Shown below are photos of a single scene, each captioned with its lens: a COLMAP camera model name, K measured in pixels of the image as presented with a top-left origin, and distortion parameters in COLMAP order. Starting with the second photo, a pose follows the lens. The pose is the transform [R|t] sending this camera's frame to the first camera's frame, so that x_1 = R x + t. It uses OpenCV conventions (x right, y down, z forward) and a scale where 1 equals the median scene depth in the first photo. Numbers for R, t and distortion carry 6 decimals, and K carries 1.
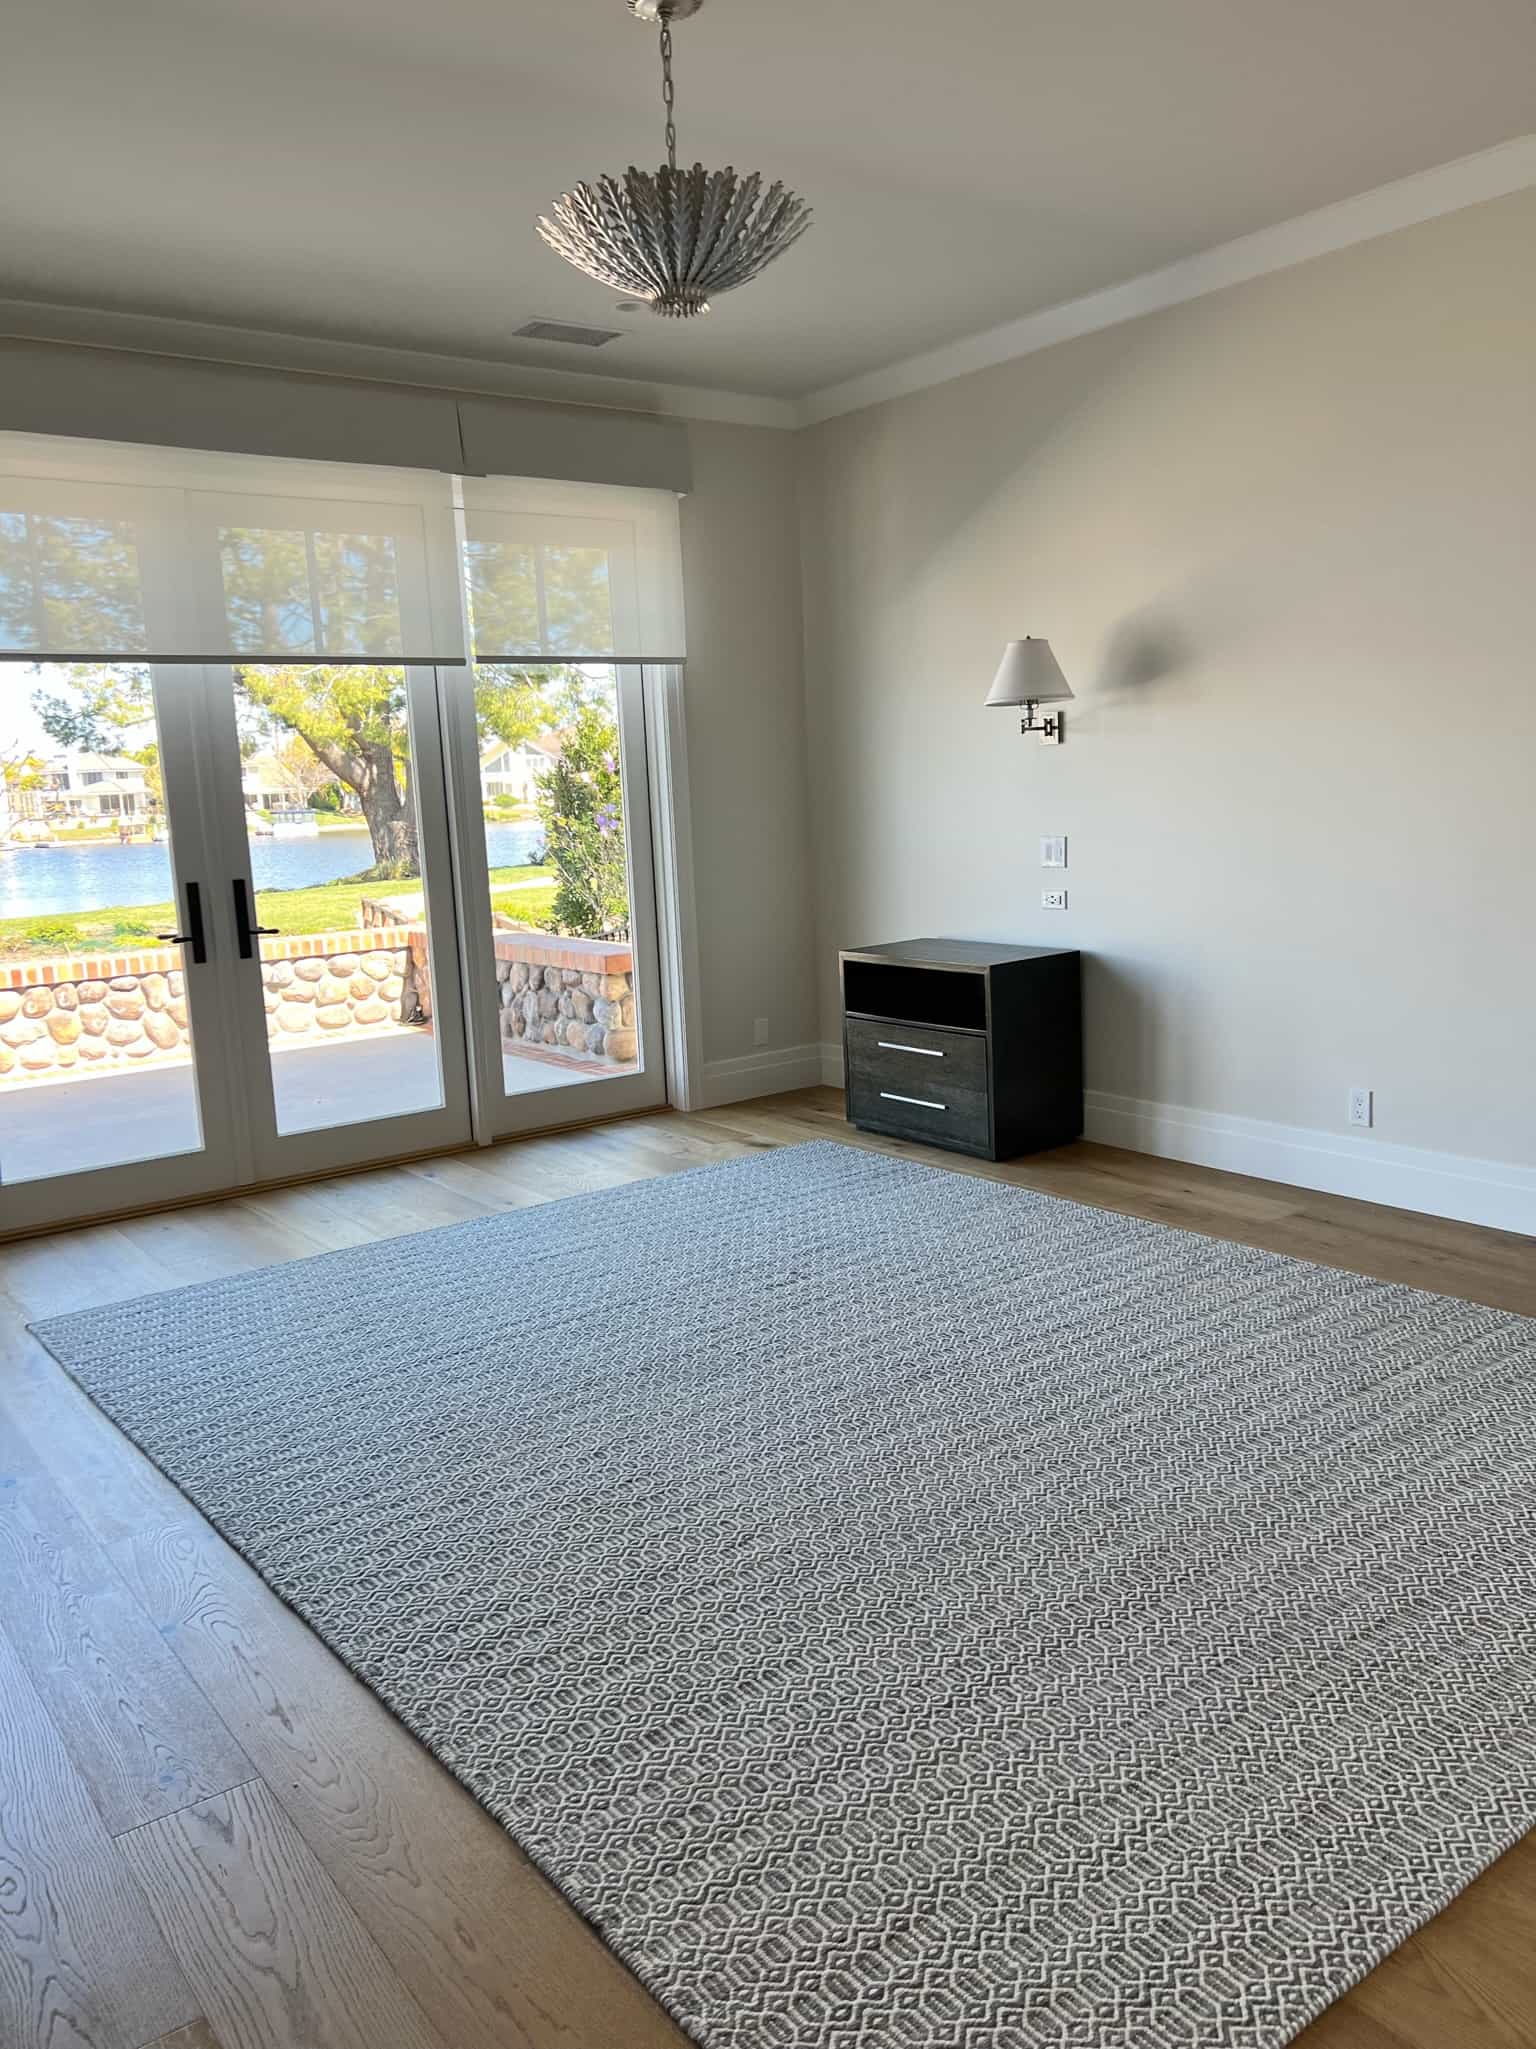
lens RADIAL K [[1538.0, 0, 768.0], [0, 1538.0, 1024.5], [0, 0, 1]] dist [0.064043, -0.078894]
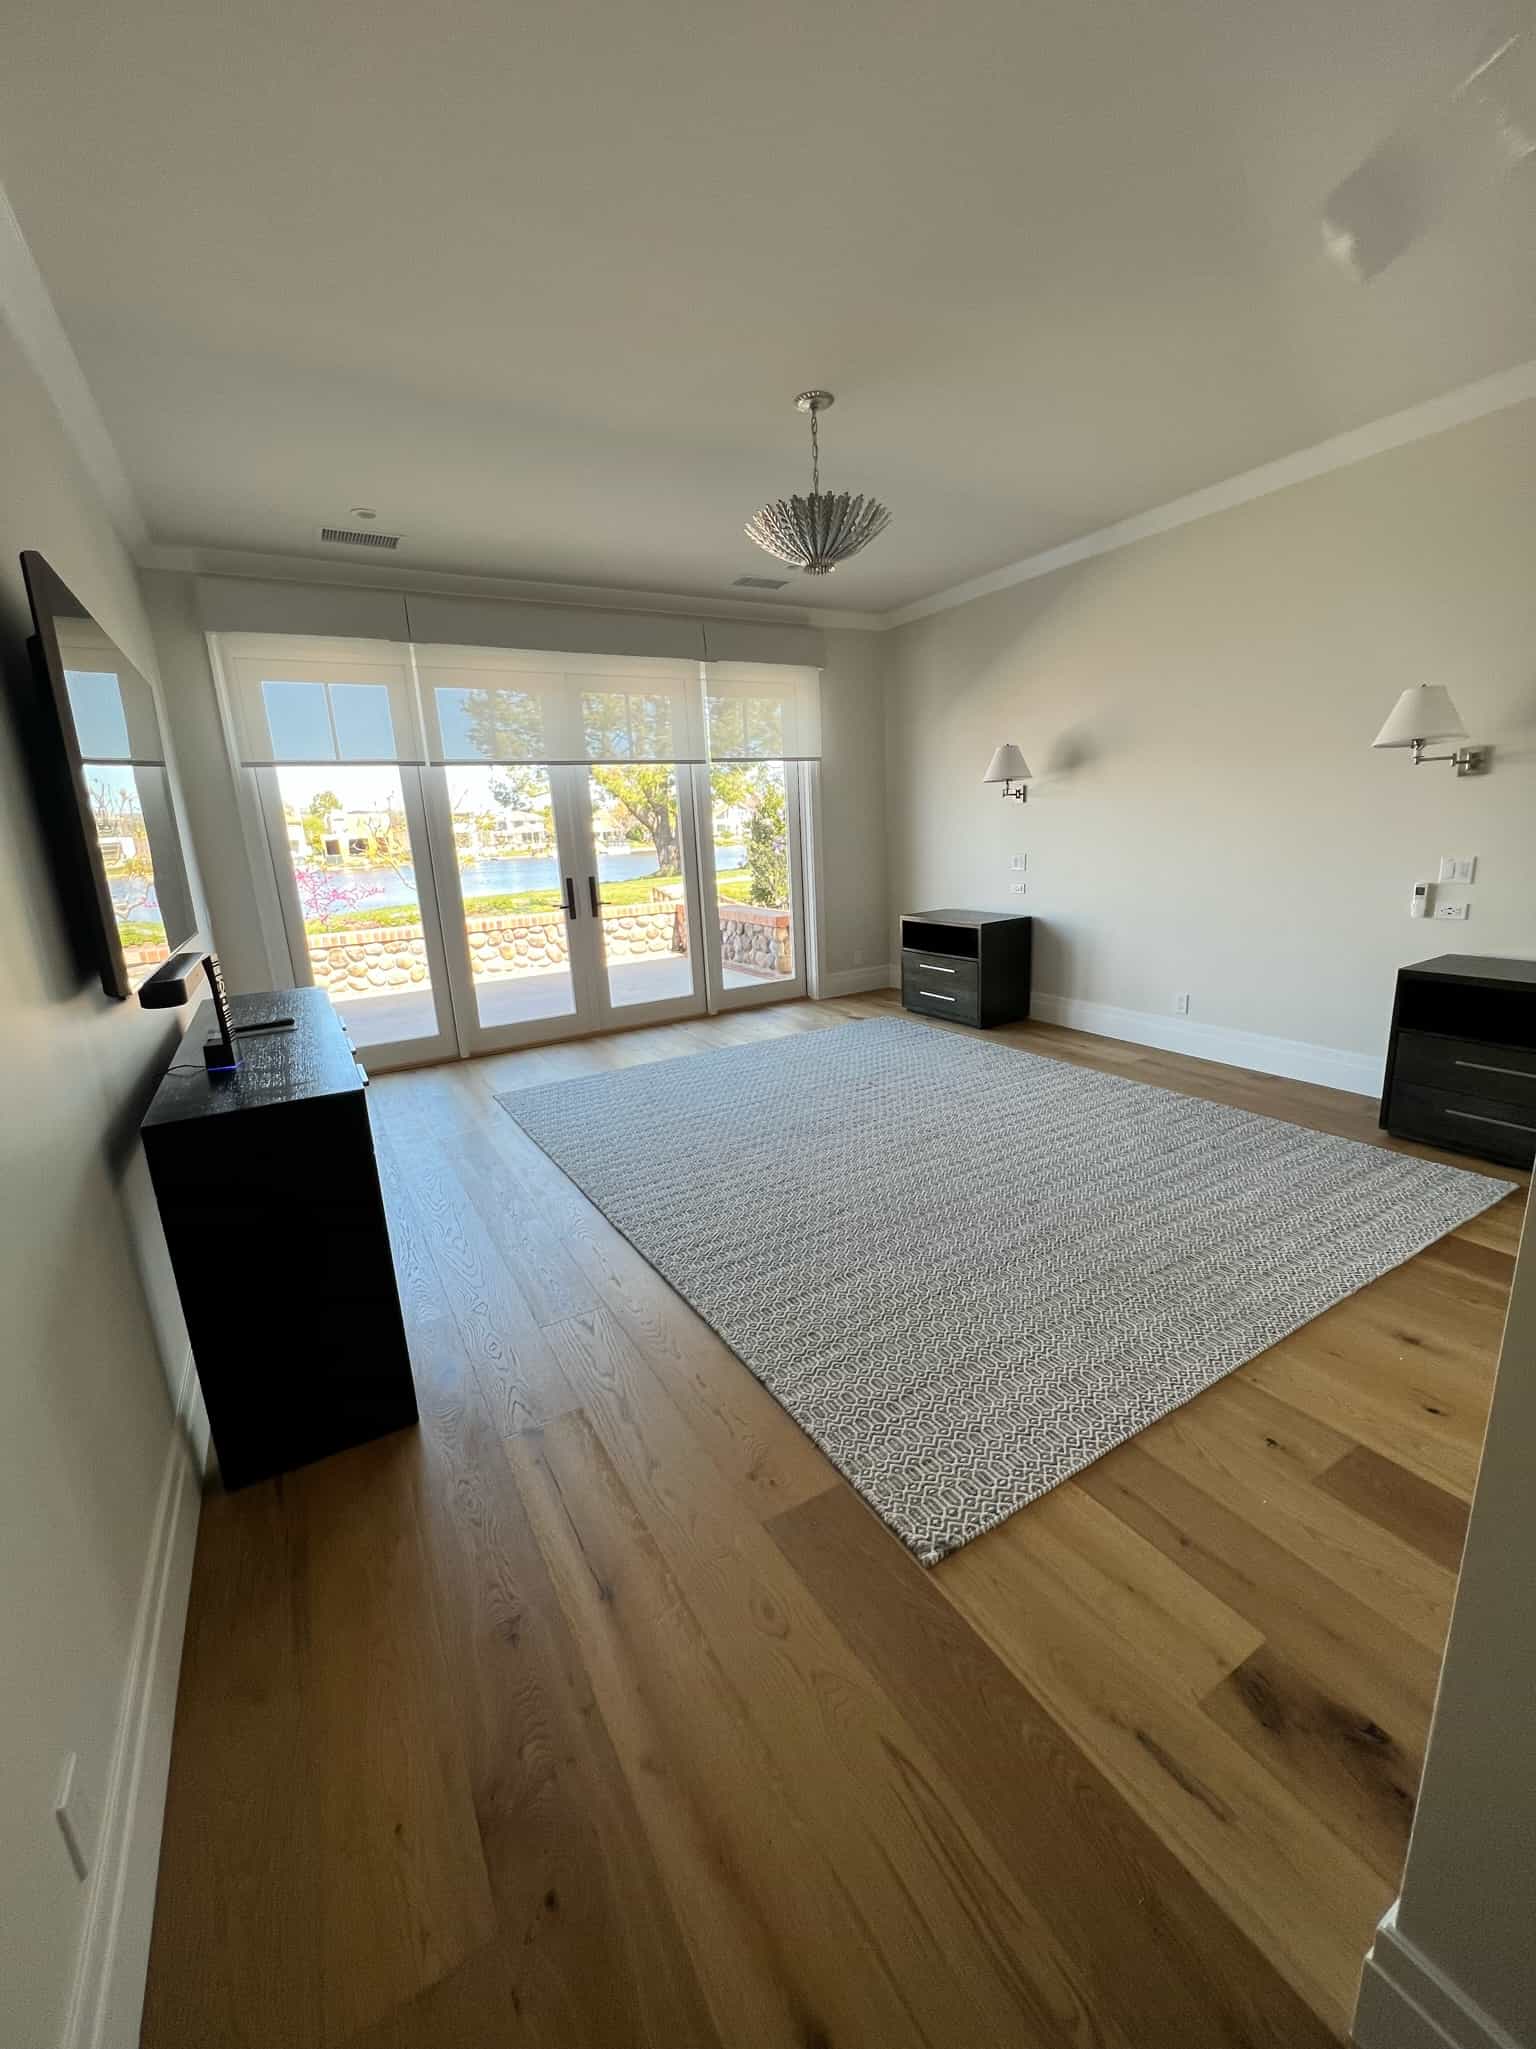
lens RADIAL K [[819.6, 0, 773.7], [0, 819.6, 1022.1], [0, 0, 1]] dist [0.001492, -0.000058]
pose [[0.993848, 0.022113, -0.108527, 0.006540], [-0.013203, 0.996533, 0.082142, 0.002298], [0.109967, -0.080204, 0.990694, -0.025390]]
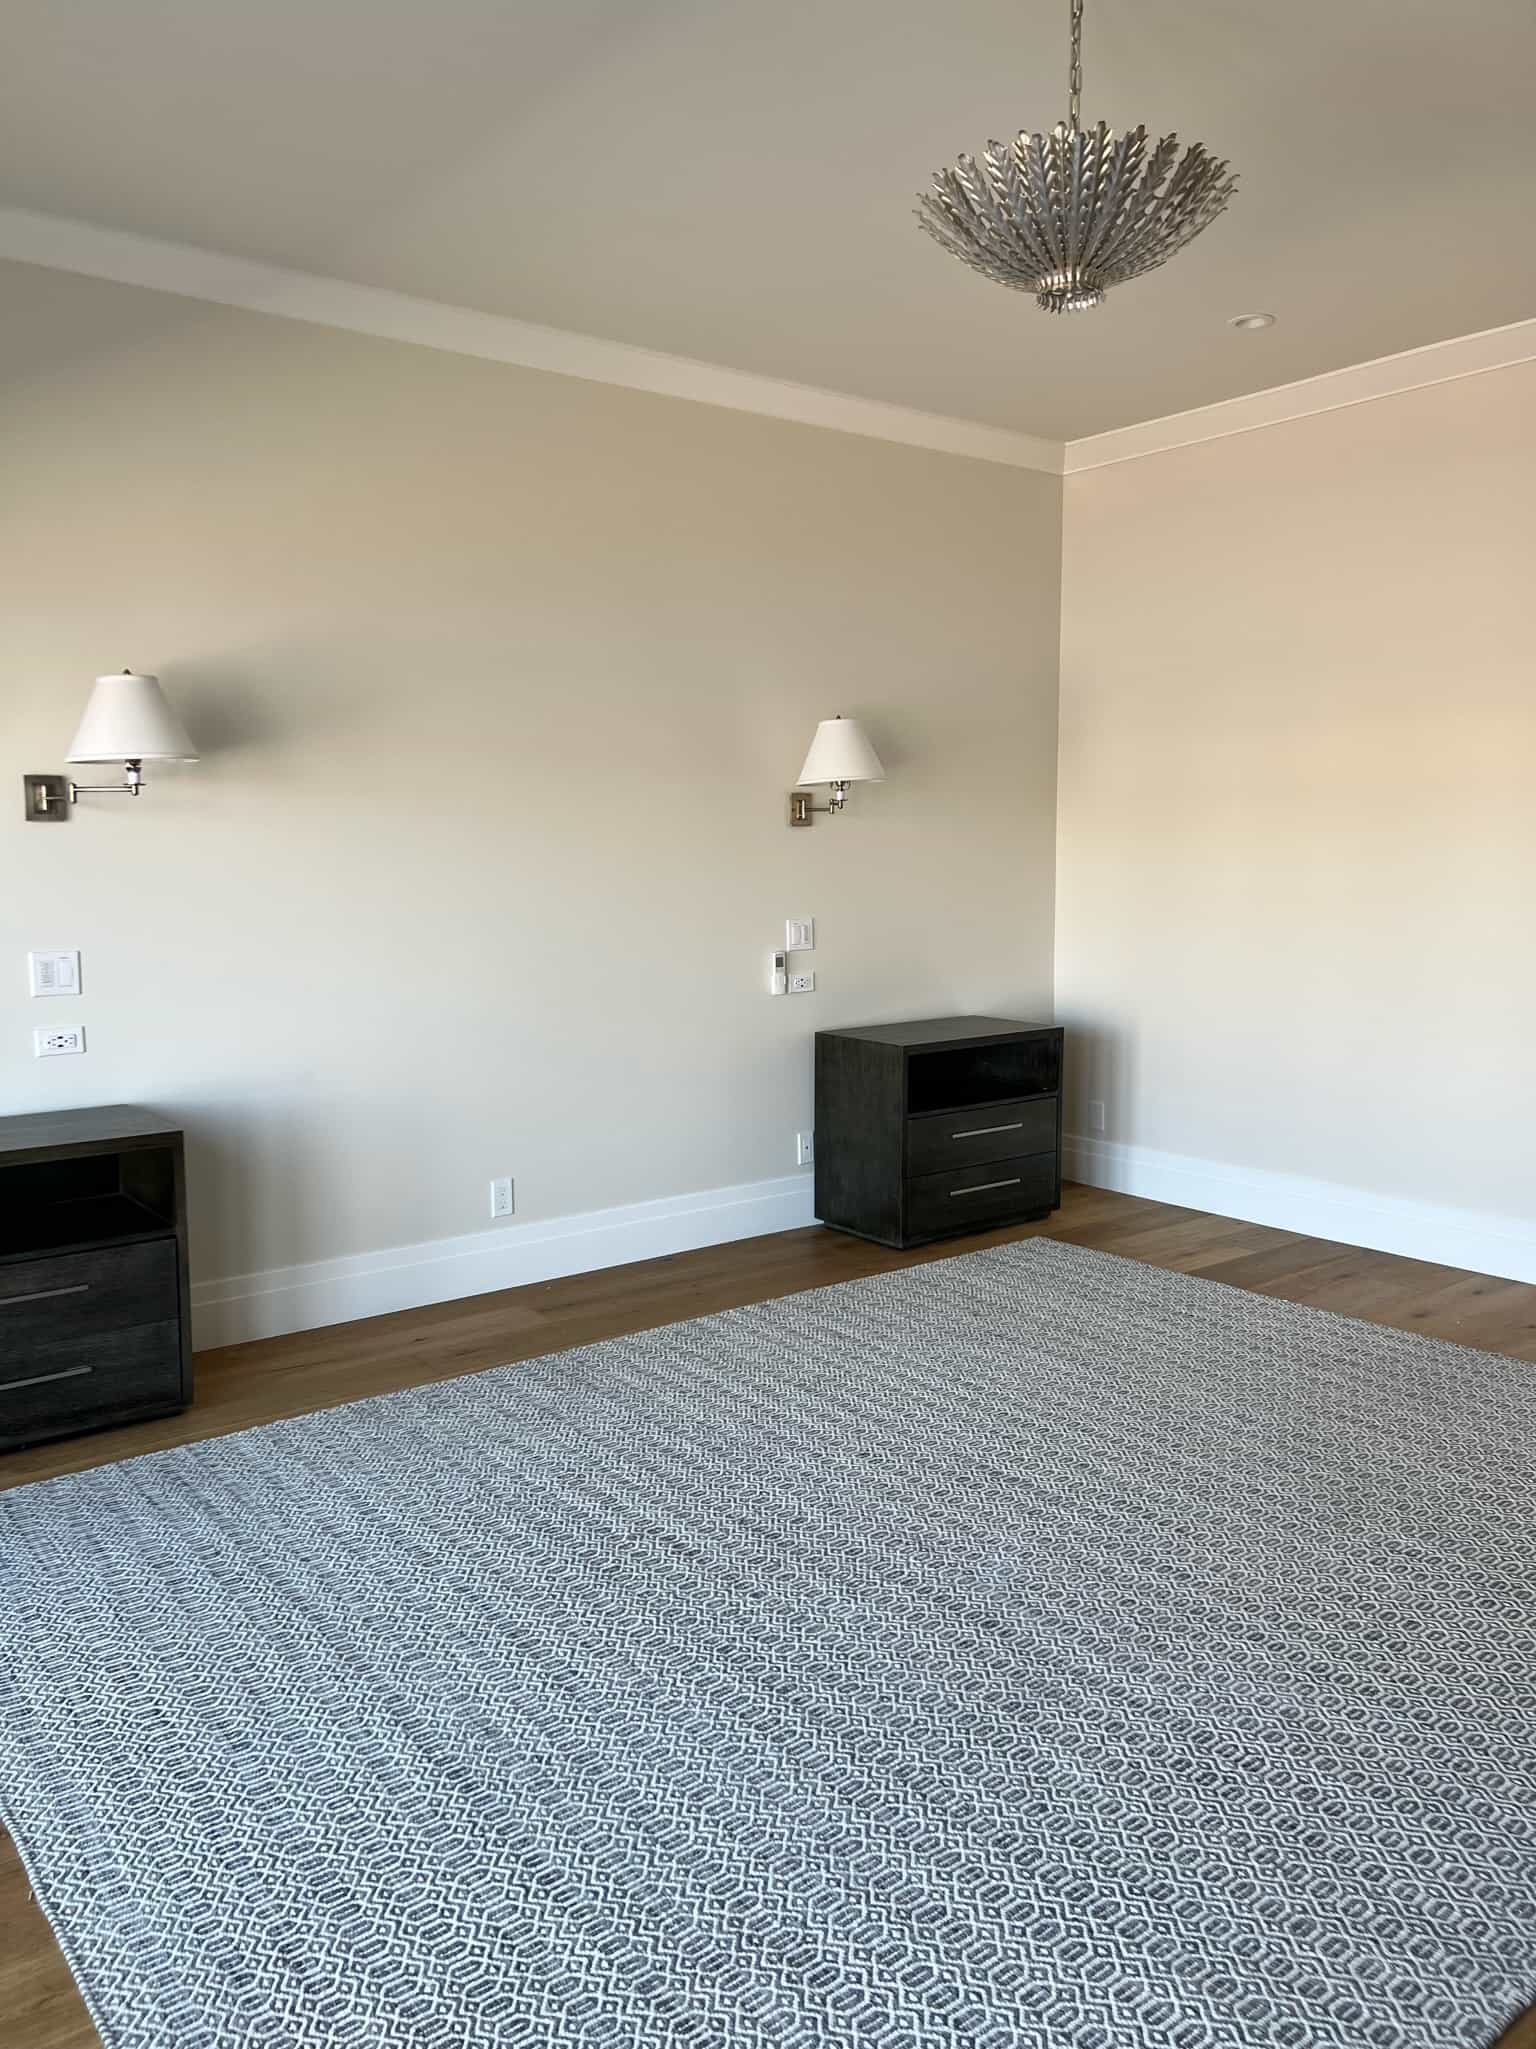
lens RADIAL K [[1538.0, 0, 768.0], [0, 1538.0, 1024.5], [0, 0, 1]] dist [0.064043, -0.078894]
pose [[-0.019978, -0.070884, 0.997285, -0.706862], [0.168553, 0.982968, 0.073242, -0.116610], [-0.985490, 0.169559, -0.007690, 0.948128]]
